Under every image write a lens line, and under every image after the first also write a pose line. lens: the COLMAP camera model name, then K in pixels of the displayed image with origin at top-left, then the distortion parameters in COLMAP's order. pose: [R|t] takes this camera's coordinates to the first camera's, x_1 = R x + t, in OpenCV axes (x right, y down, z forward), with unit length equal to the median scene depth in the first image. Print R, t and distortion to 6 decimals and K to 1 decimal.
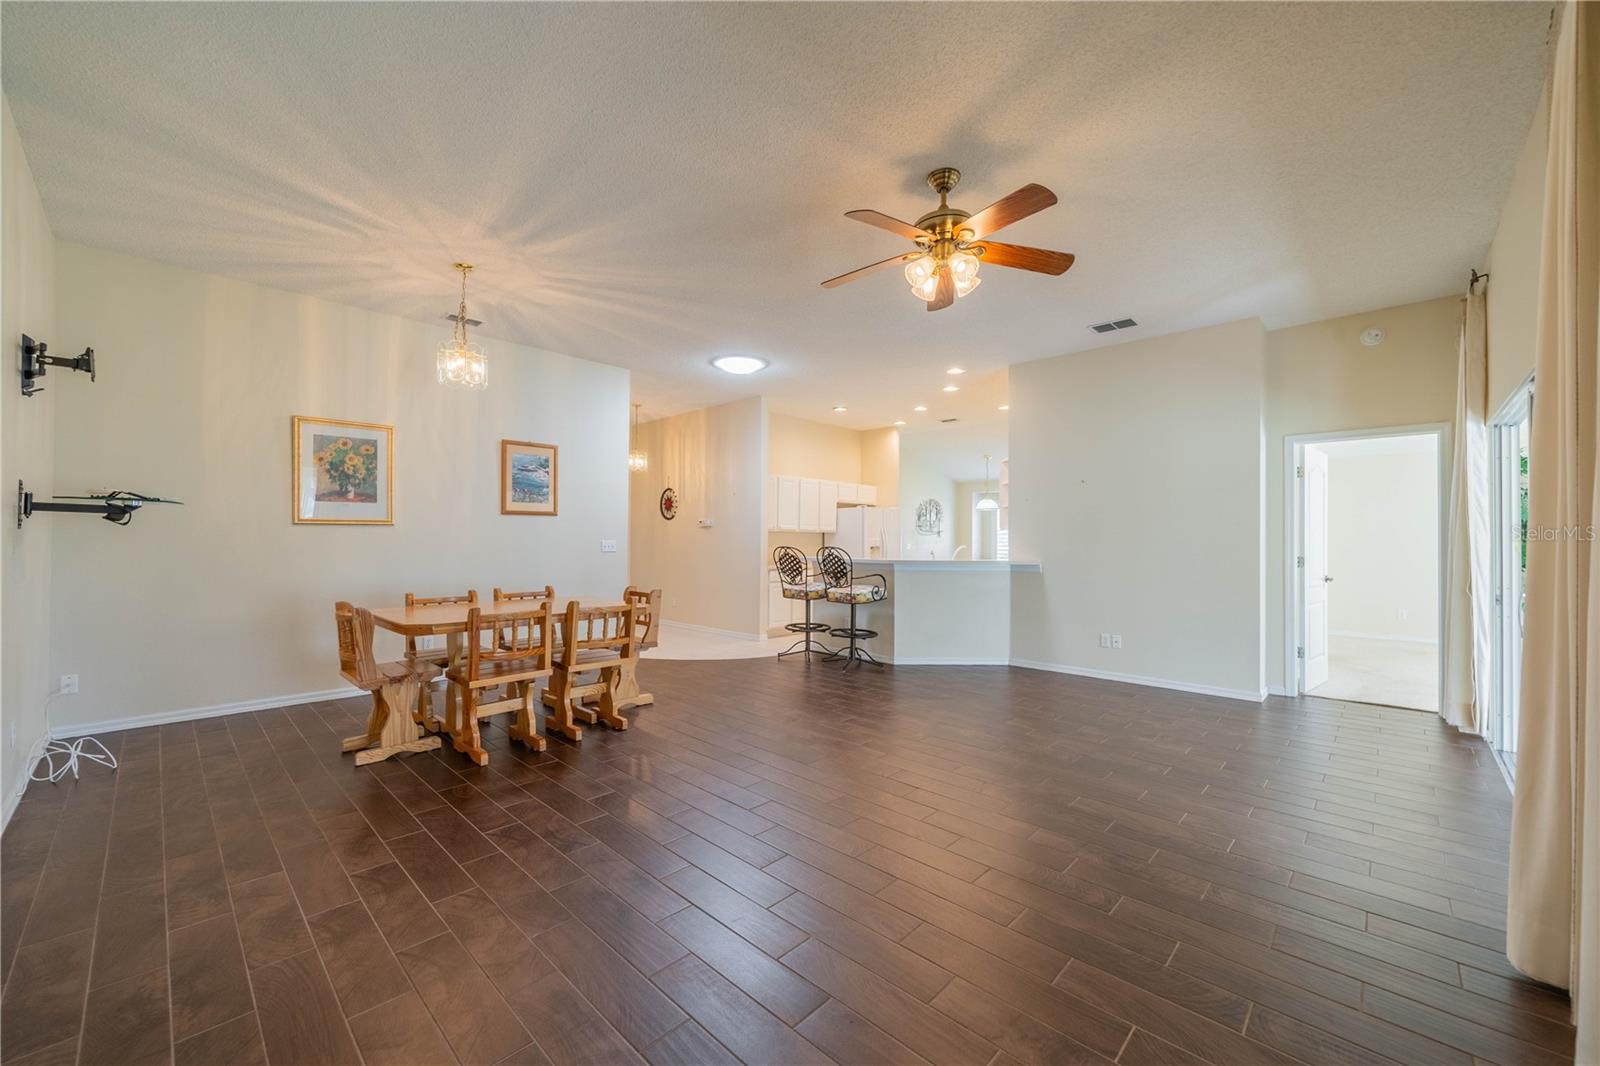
lens RADIAL K [[625.3, 0, 792.4], [0, 625.3, 532.3], [0, 0, 1]] dist [0.001247, 0.000026]
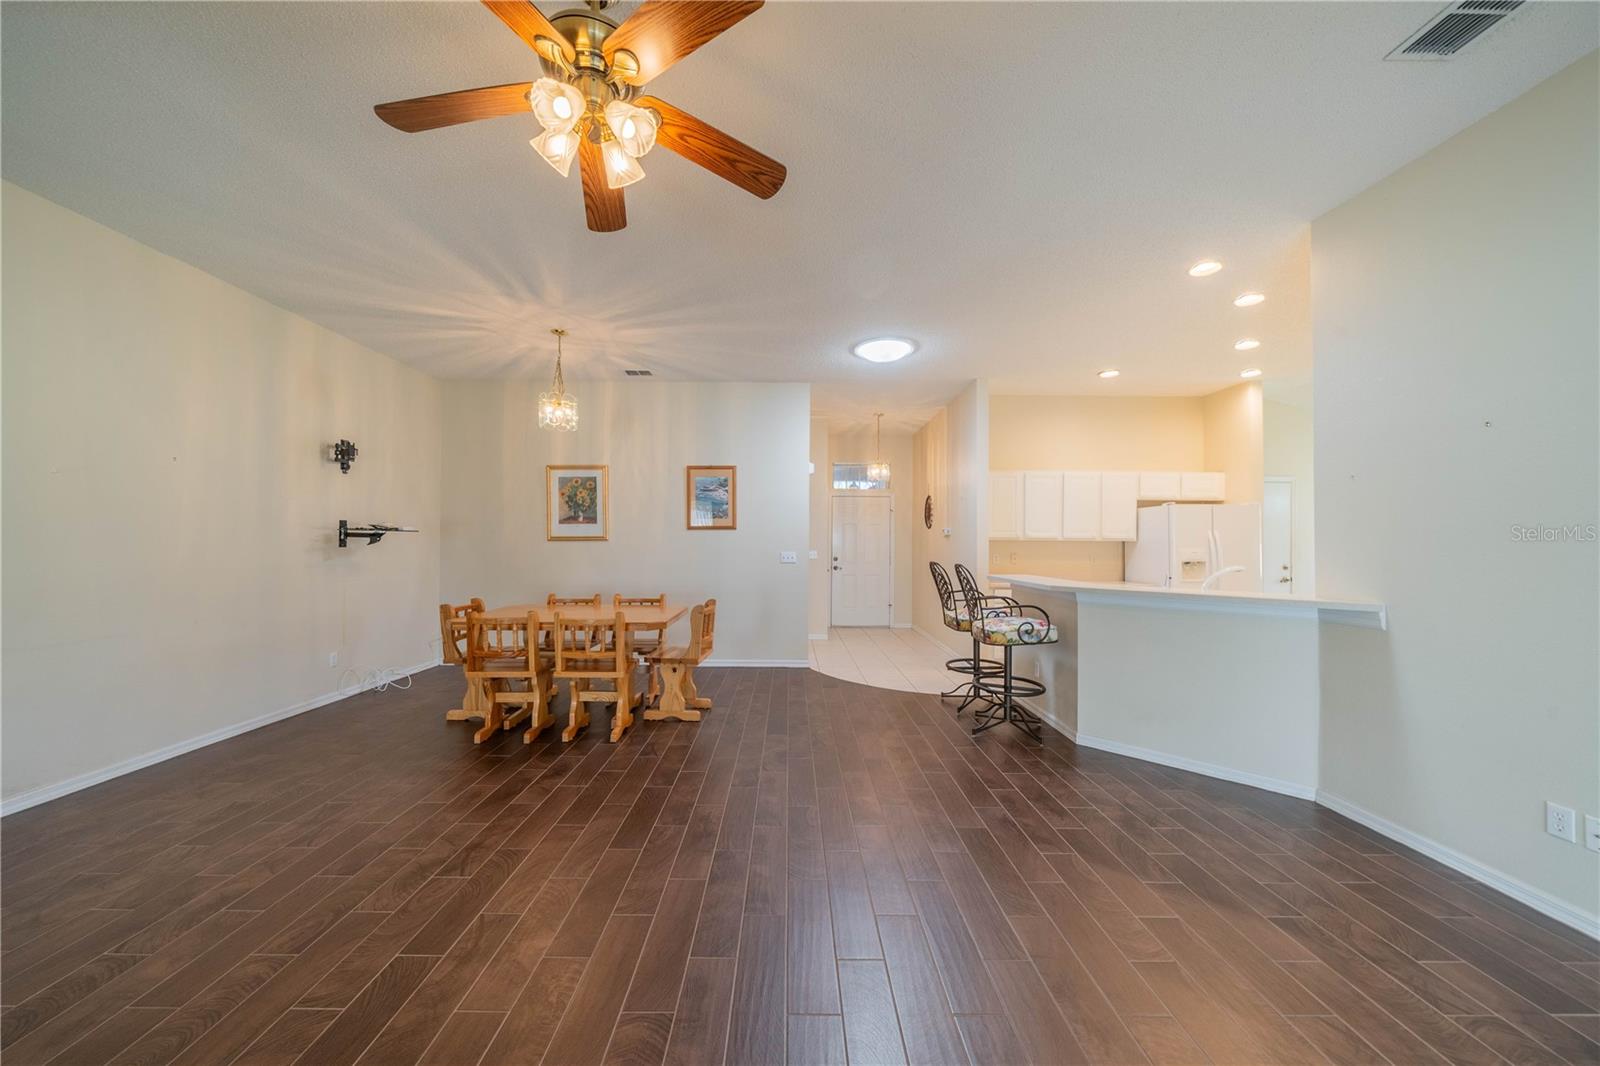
lens RADIAL K [[551.6, 0, 790.6], [0, 551.6, 535.0], [0, 0, 1]] dist [-0.002218, -0.000106]
pose [[0.696245, -0.012989, -0.717687, 0.415600], [0.008853, 0.999916, -0.009508, -0.006952], [0.717750, 0.000266, 0.696301, 0.419137]]
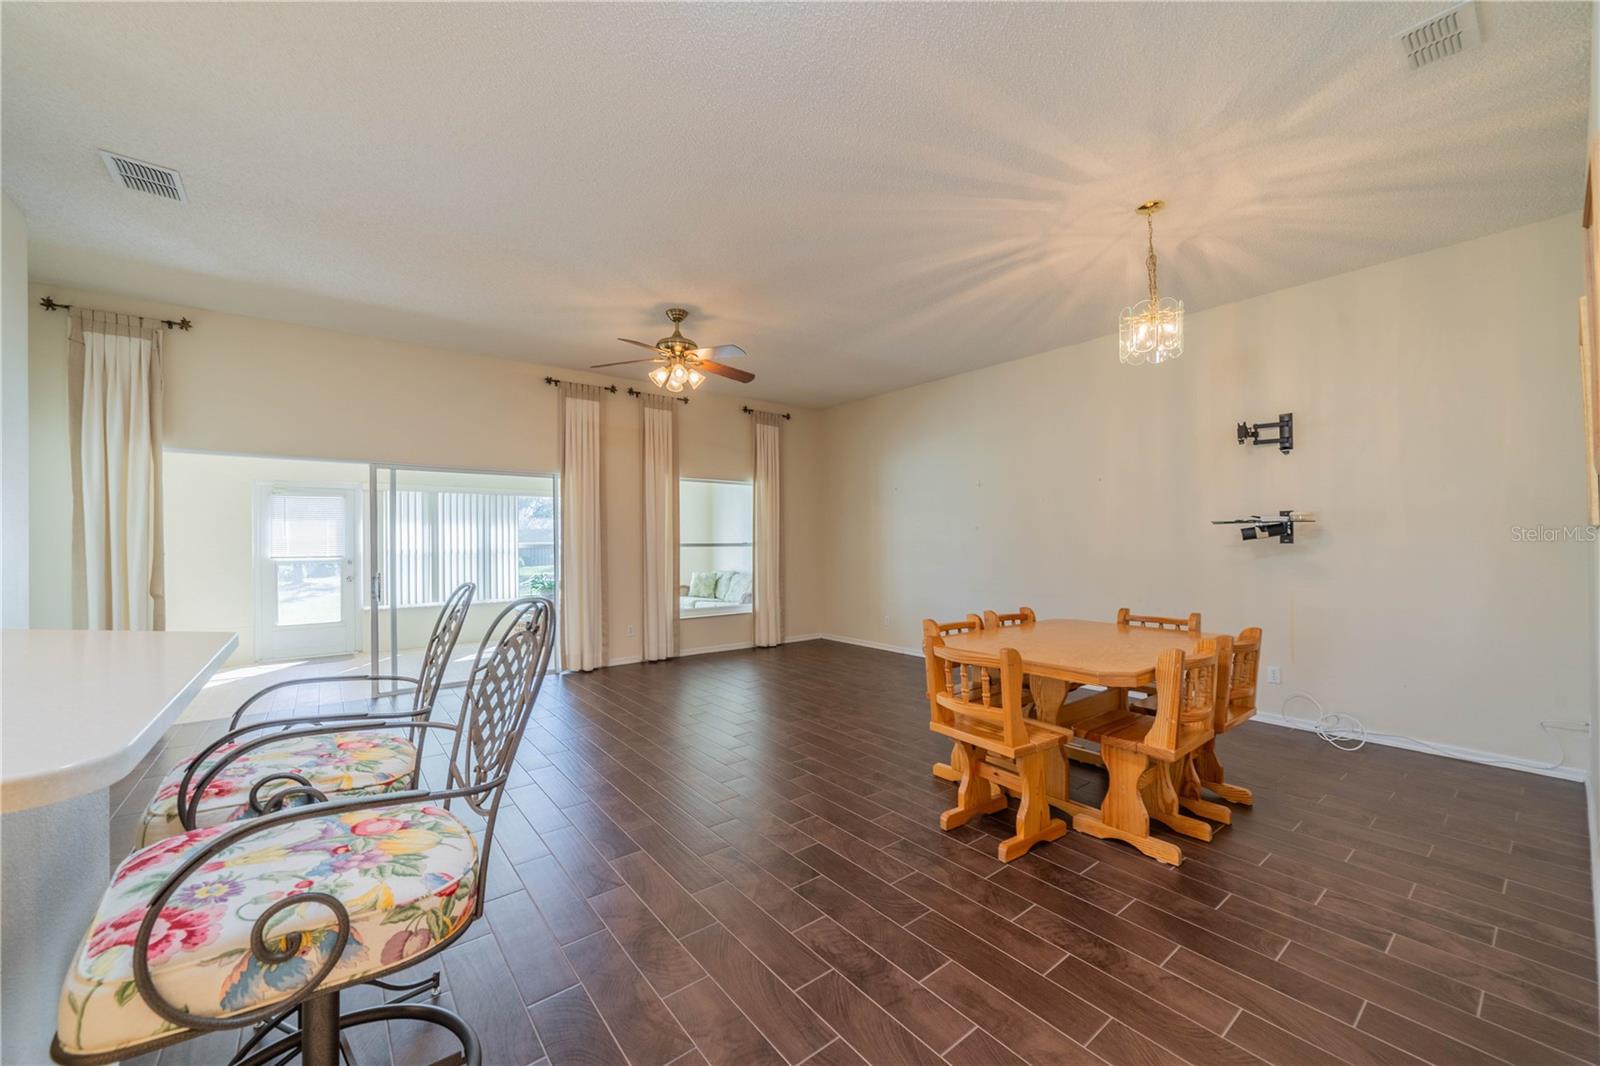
lens RADIAL K [[598.8, 0, 795.5], [0, 598.8, 541.9], [0, 0, 1]] dist [-0.007229, -0.000047]
pose [[-0.990576, -0.002307, 0.136945, -0.136742], [-0.003550, 0.999955, -0.008830, 0.004156], [-0.136919, -0.009232, -0.990539, 1.322548]]
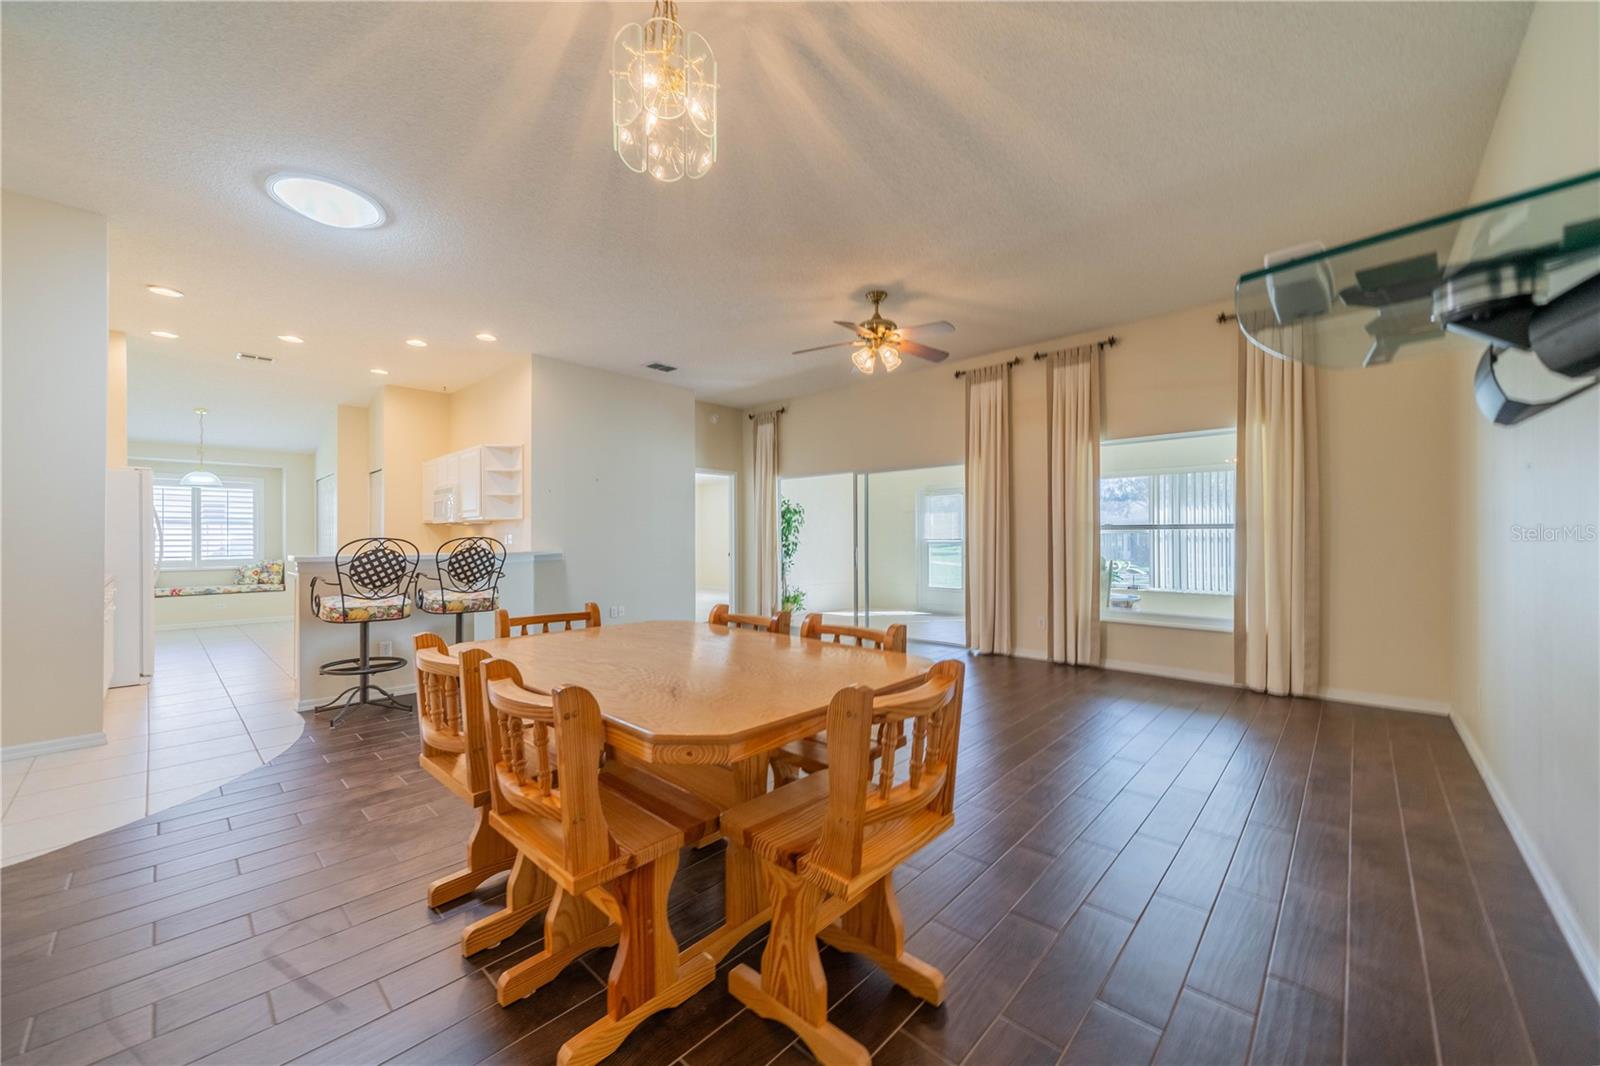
lens RADIAL K [[598.8, 0, 795.5], [0, 598.8, 541.9], [0, 0, 1]] dist [-0.007229, -0.000047]
pose [[-0.019880, -0.013711, 0.999708, -0.686685], [-0.009131, 0.999867, 0.013531, 0.015874], [-0.999761, -0.008860, -0.020002, 0.673537]]
